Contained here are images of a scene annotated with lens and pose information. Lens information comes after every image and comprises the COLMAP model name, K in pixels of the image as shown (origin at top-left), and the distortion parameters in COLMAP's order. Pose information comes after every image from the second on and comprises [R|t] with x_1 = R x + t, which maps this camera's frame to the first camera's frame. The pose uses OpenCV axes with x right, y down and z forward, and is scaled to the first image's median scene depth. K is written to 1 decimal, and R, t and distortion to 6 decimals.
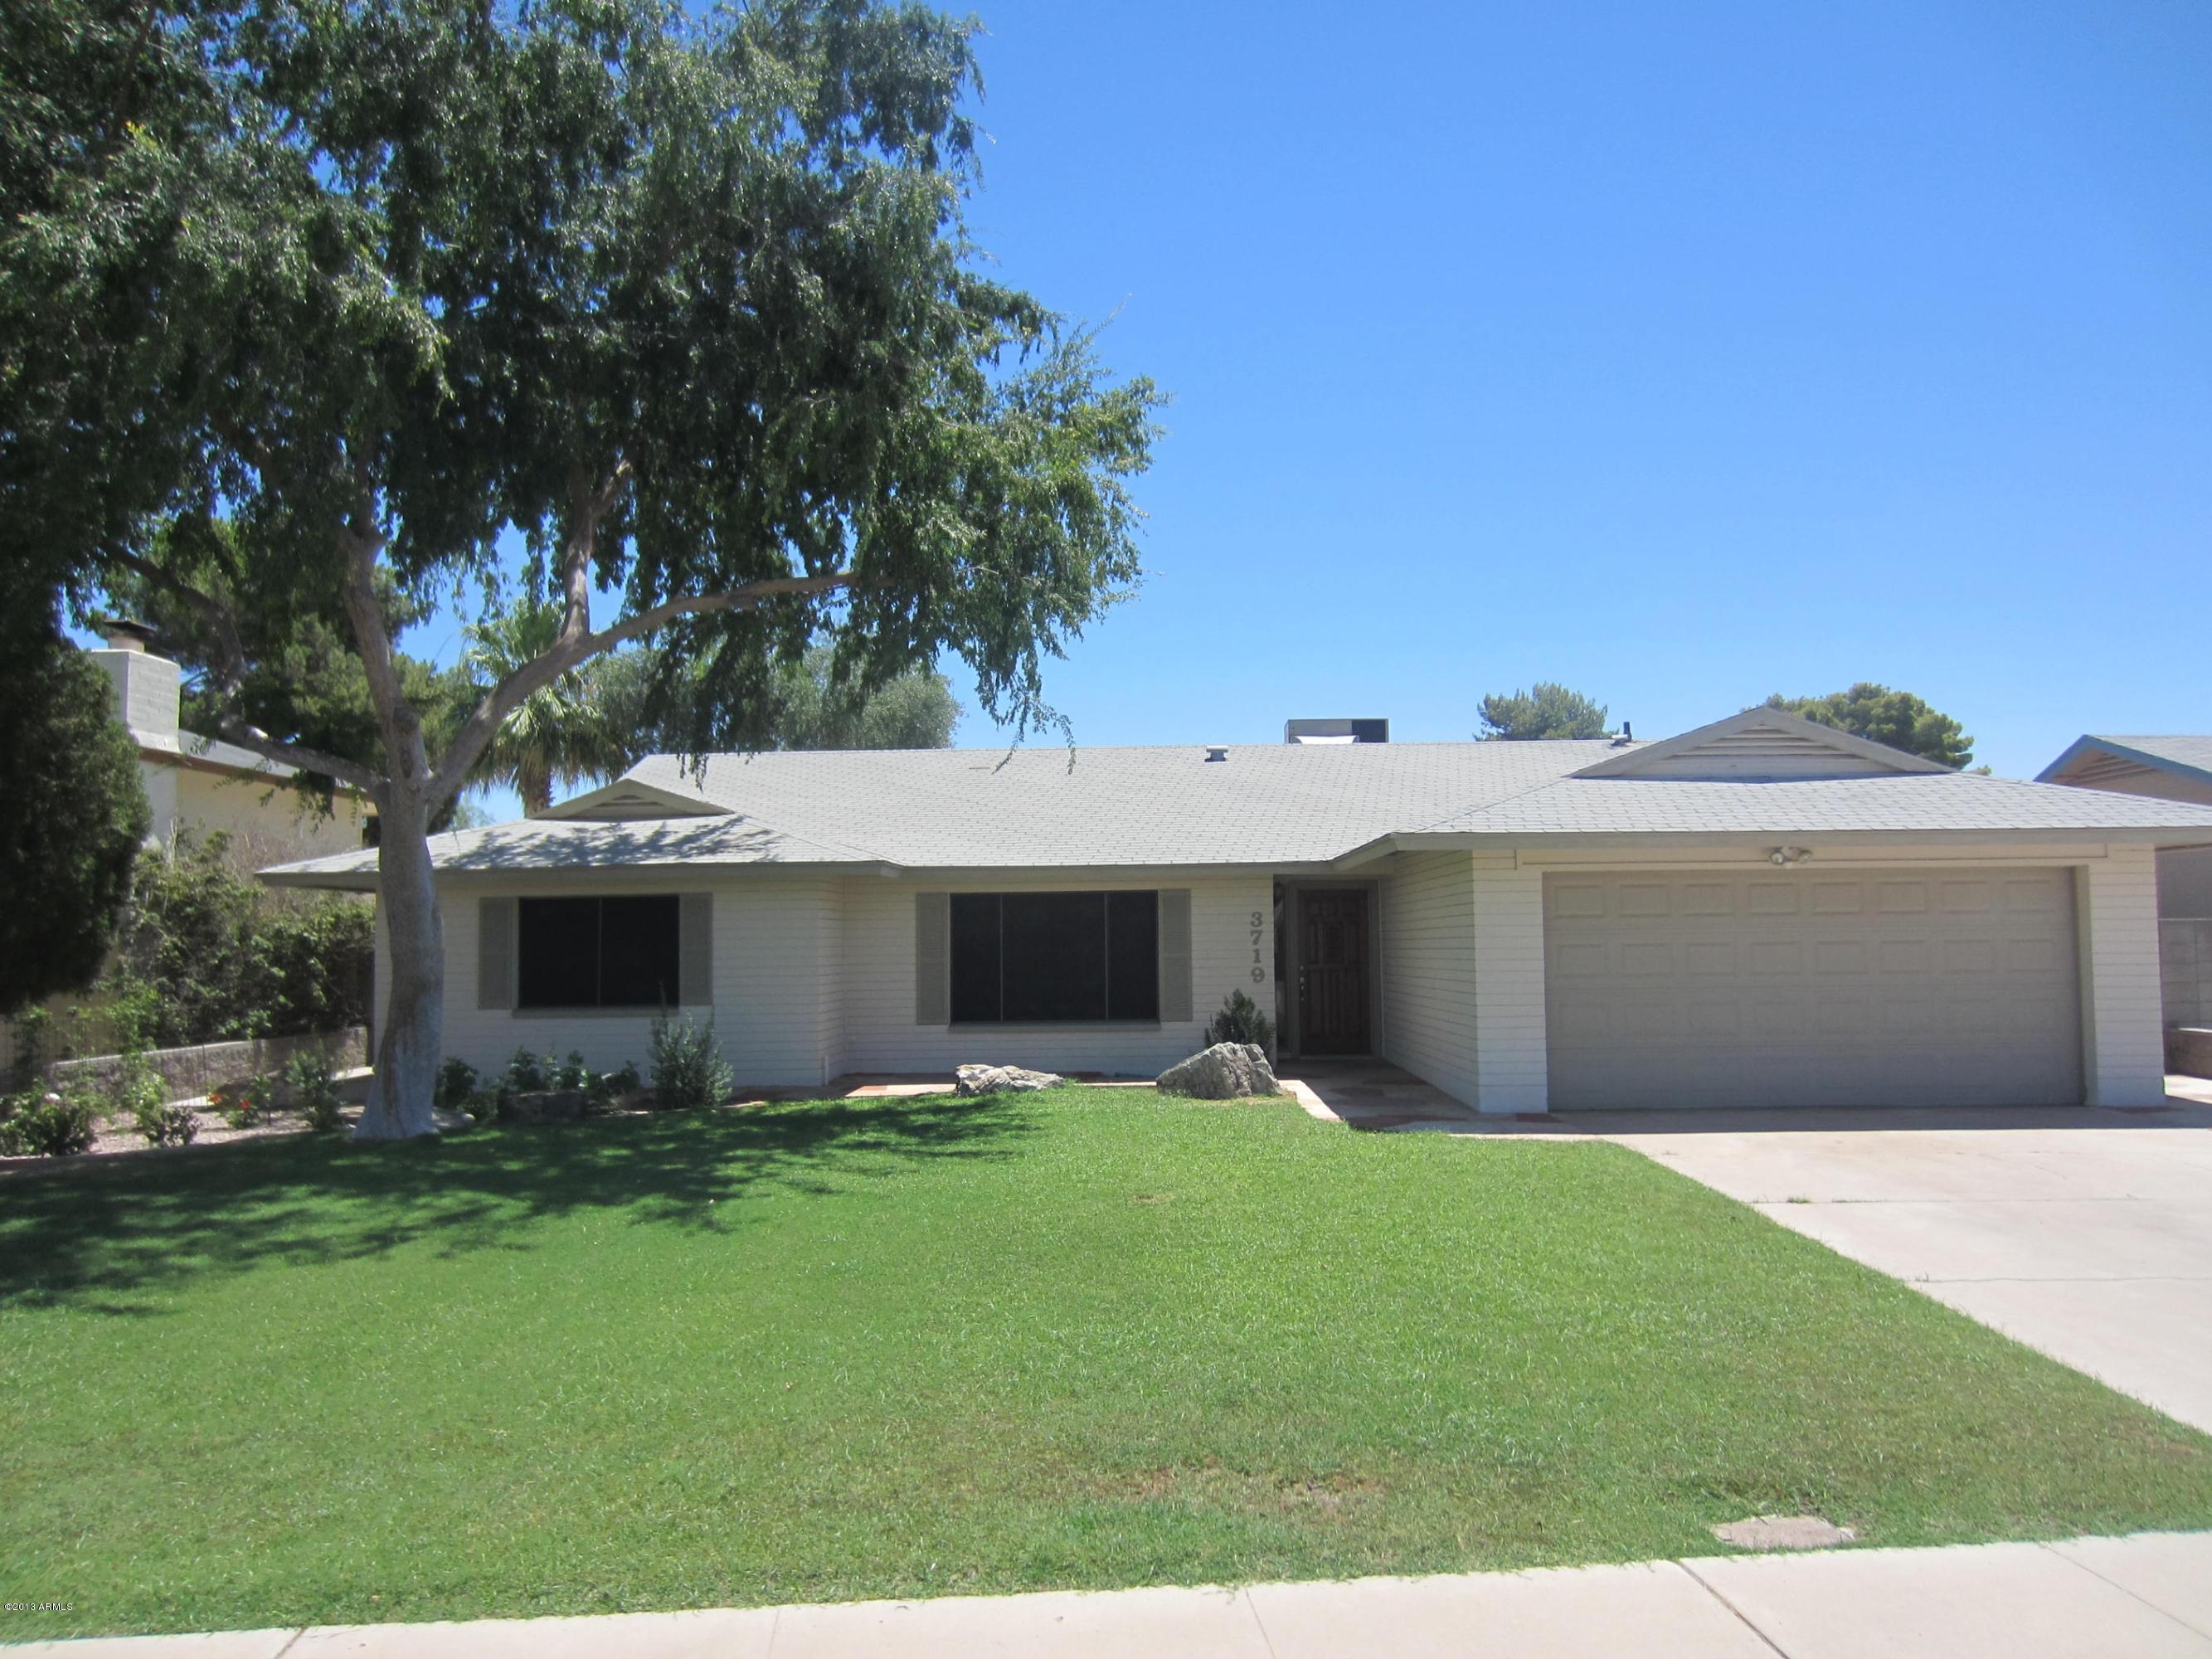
lens RADIAL K [[1549.1, 0, 1103.3], [0, 1549.1, 850.7], [0, 0, 1]] dist [-0.034612, 0.000804]
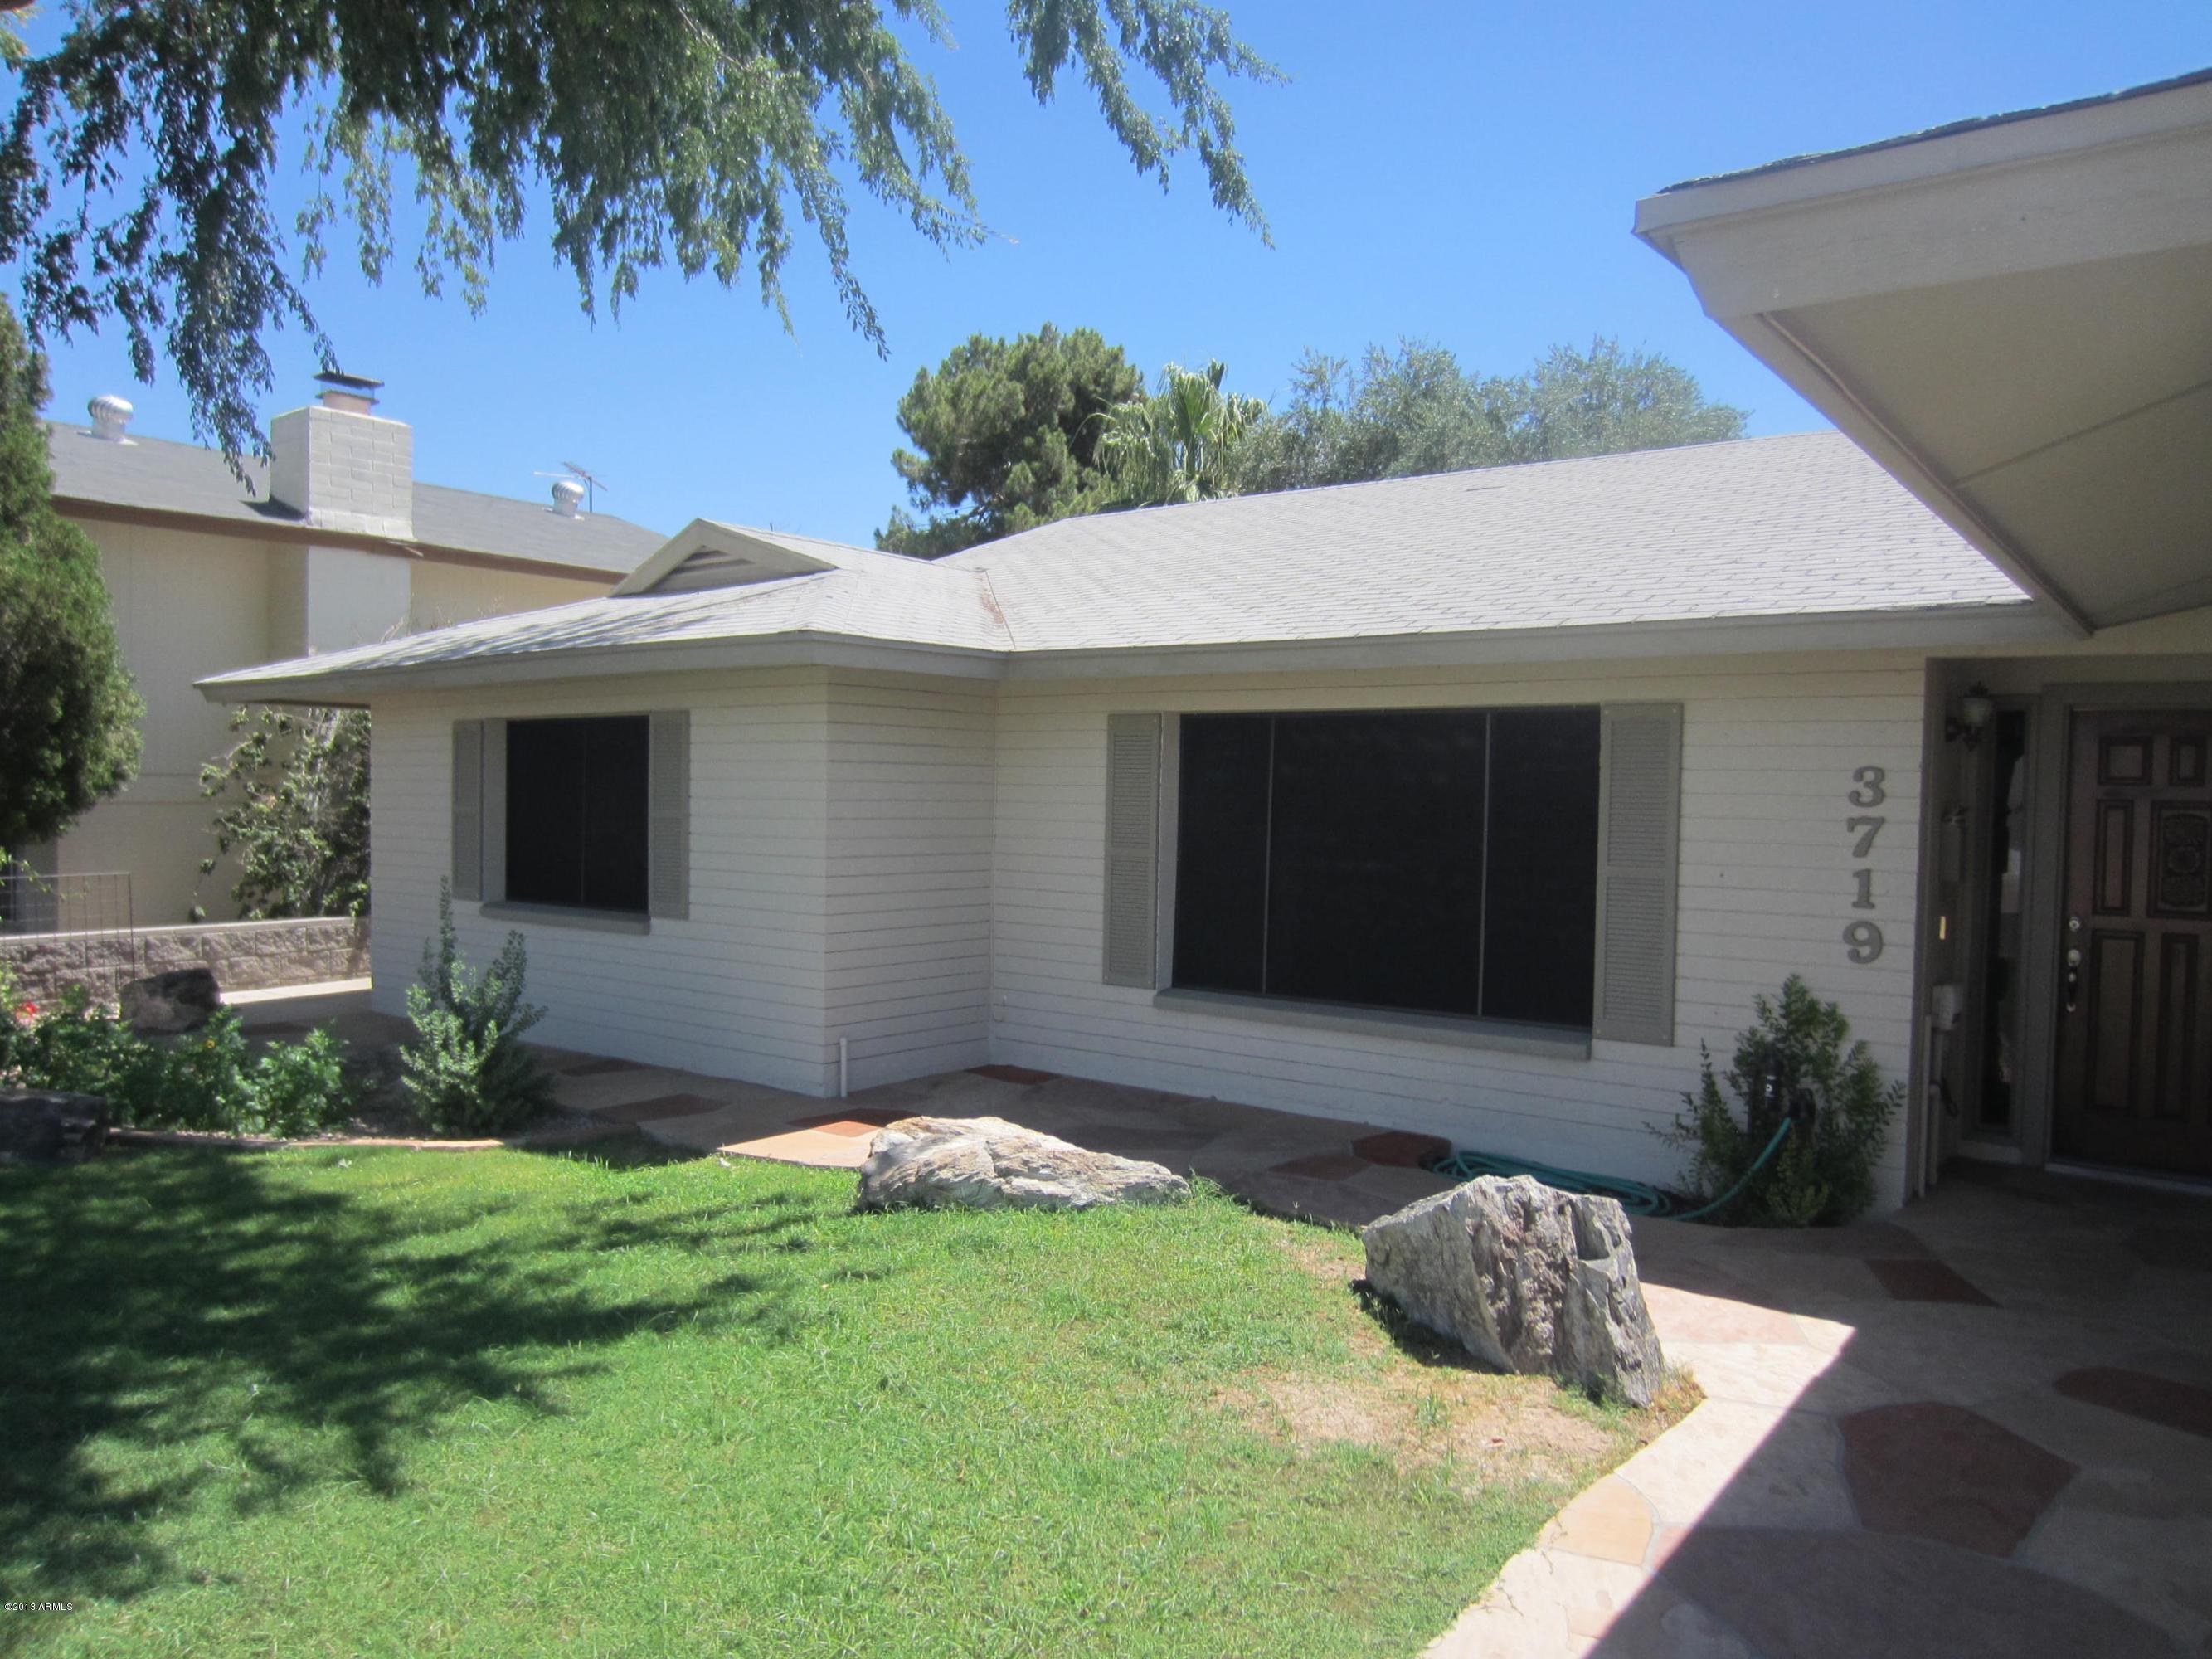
lens RADIAL K [[1549.1, 0, 1103.3], [0, 1549.1, 850.7], [0, 0, 1]] dist [-0.034612, 0.000804]
pose [[0.801504, 0.050733, -0.595834, 0.178913], [0.007360, 0.995482, 0.094661, 0.026003], [0.597944, -0.080256, 0.797510, 0.650229]]
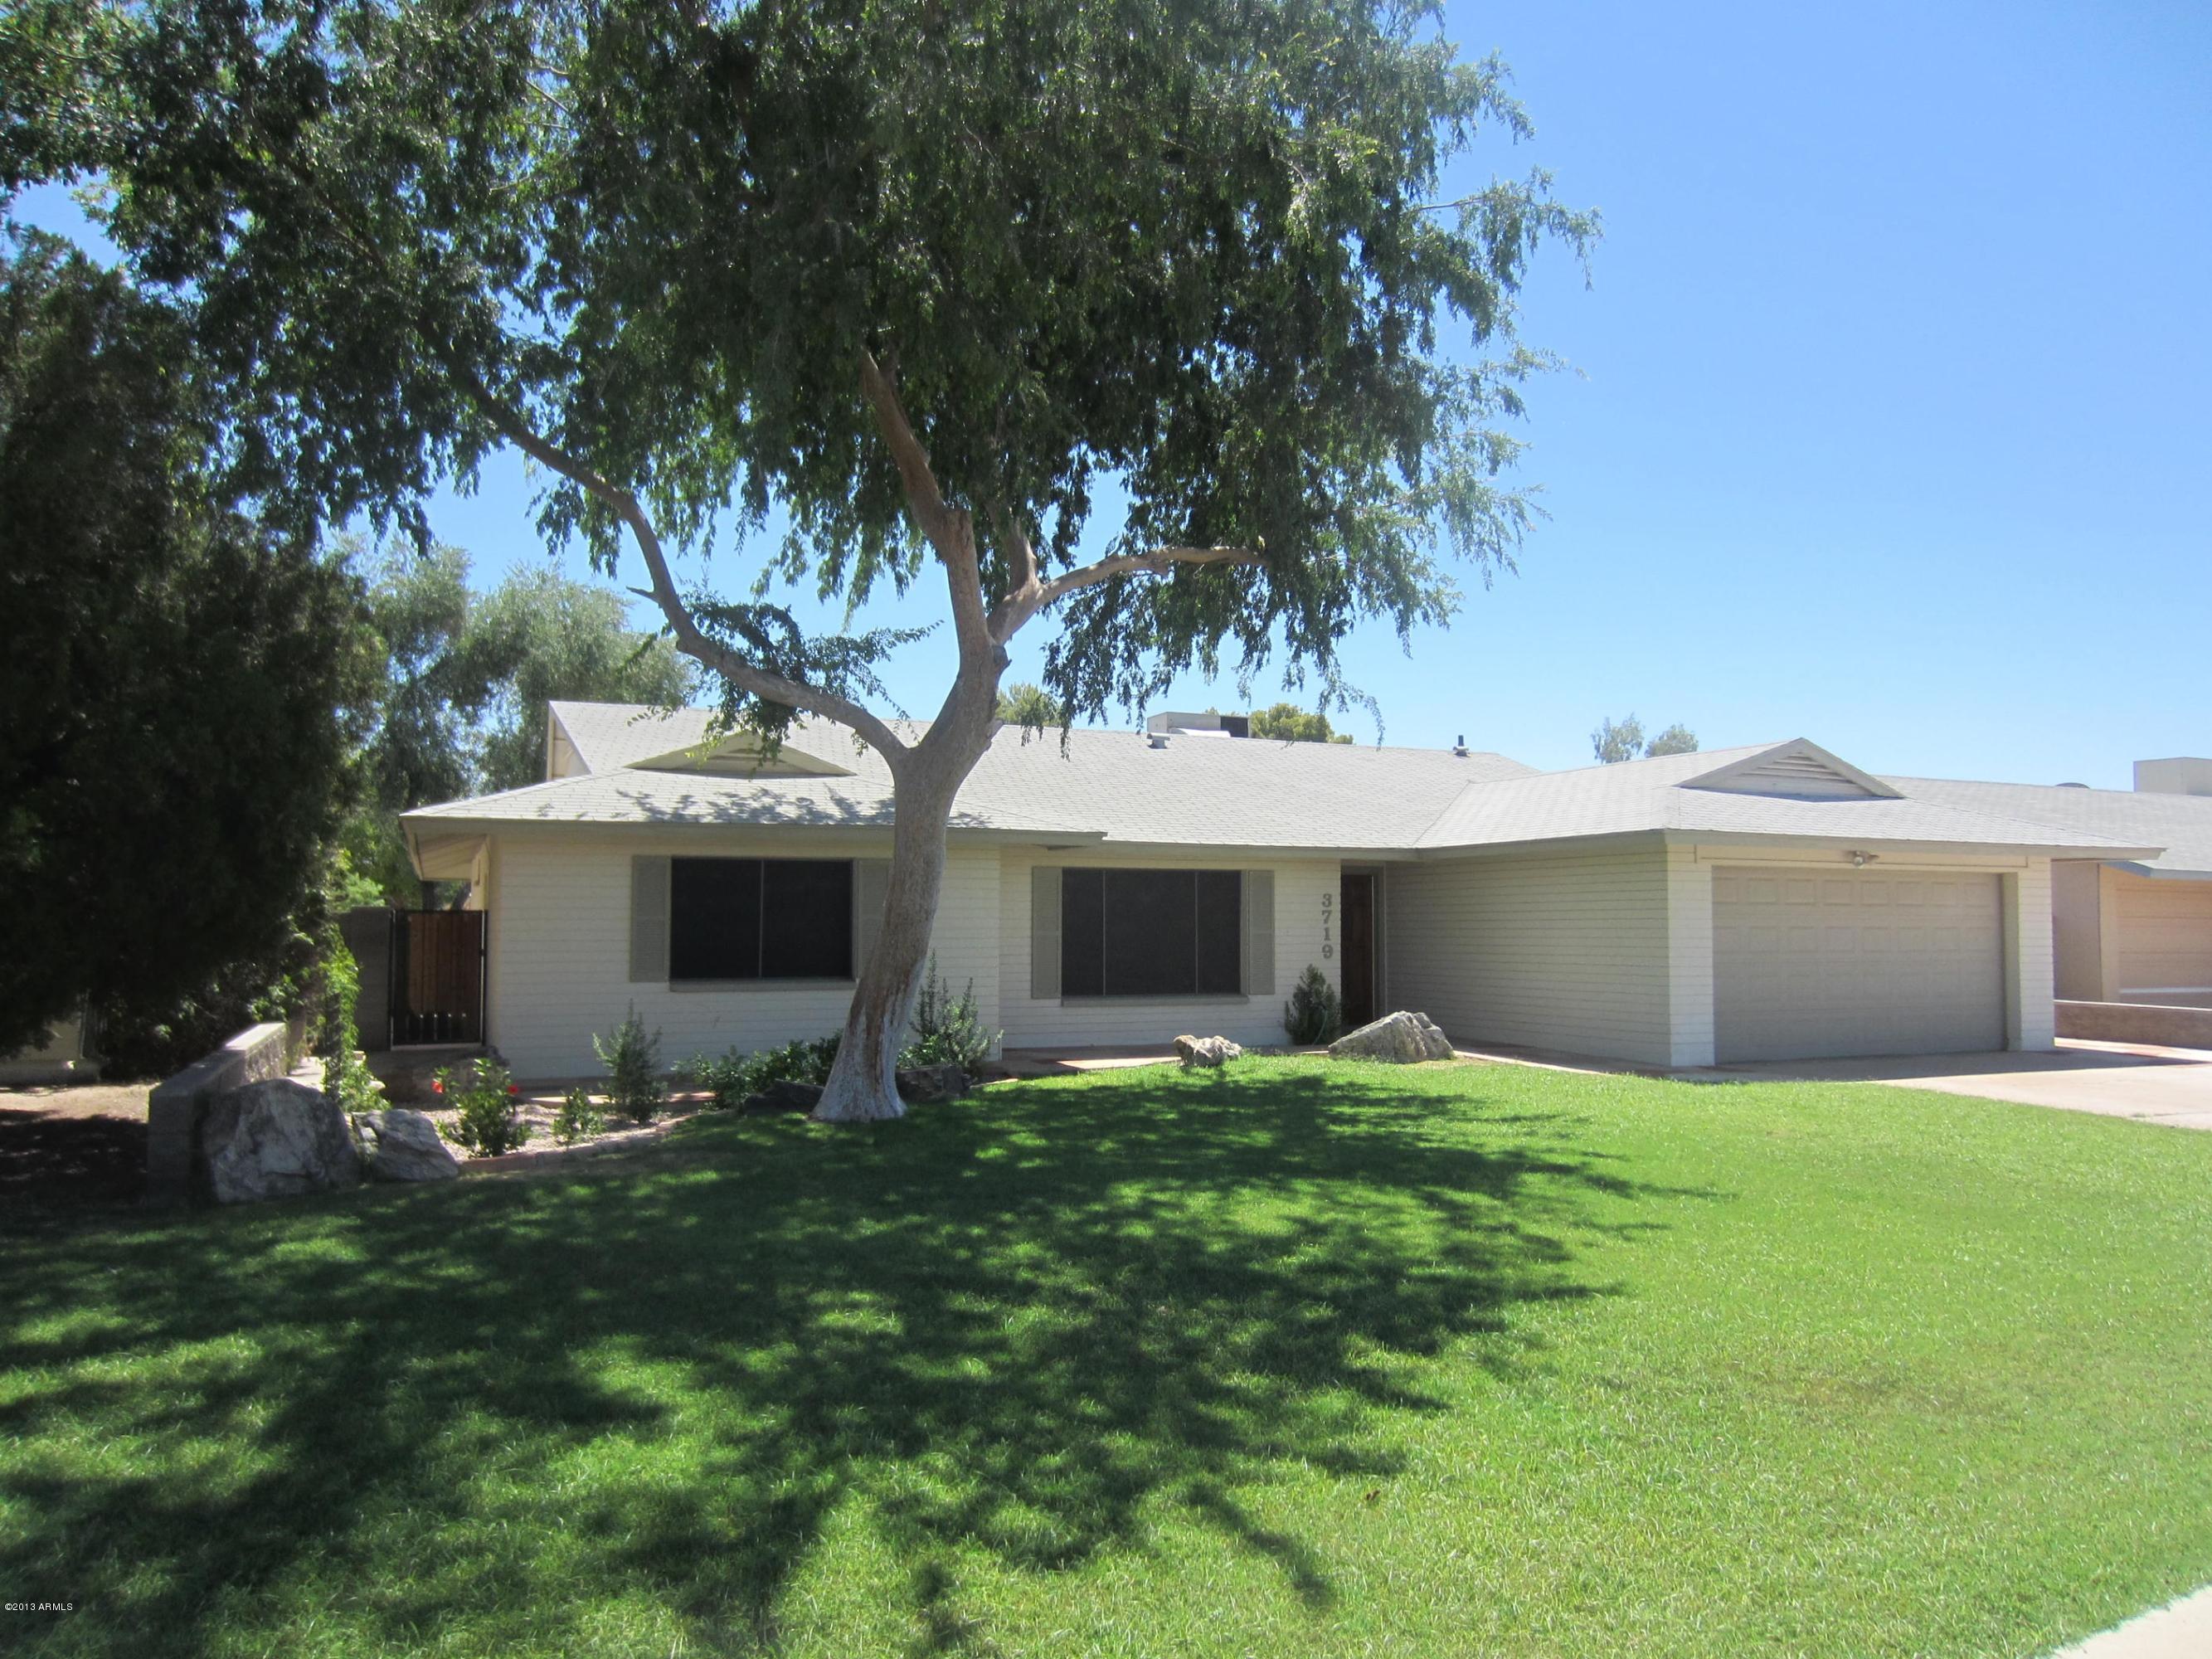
lens RADIAL K [[1549.1, 0, 1103.3], [0, 1549.1, 850.7], [0, 0, 1]] dist [-0.034612, 0.000804]
pose [[0.906083, 0.034553, 0.421686, -0.529059], [-0.038437, 0.999261, 0.000711, 0.016119], [-0.421350, -0.016853, 0.906741, 0.092133]]
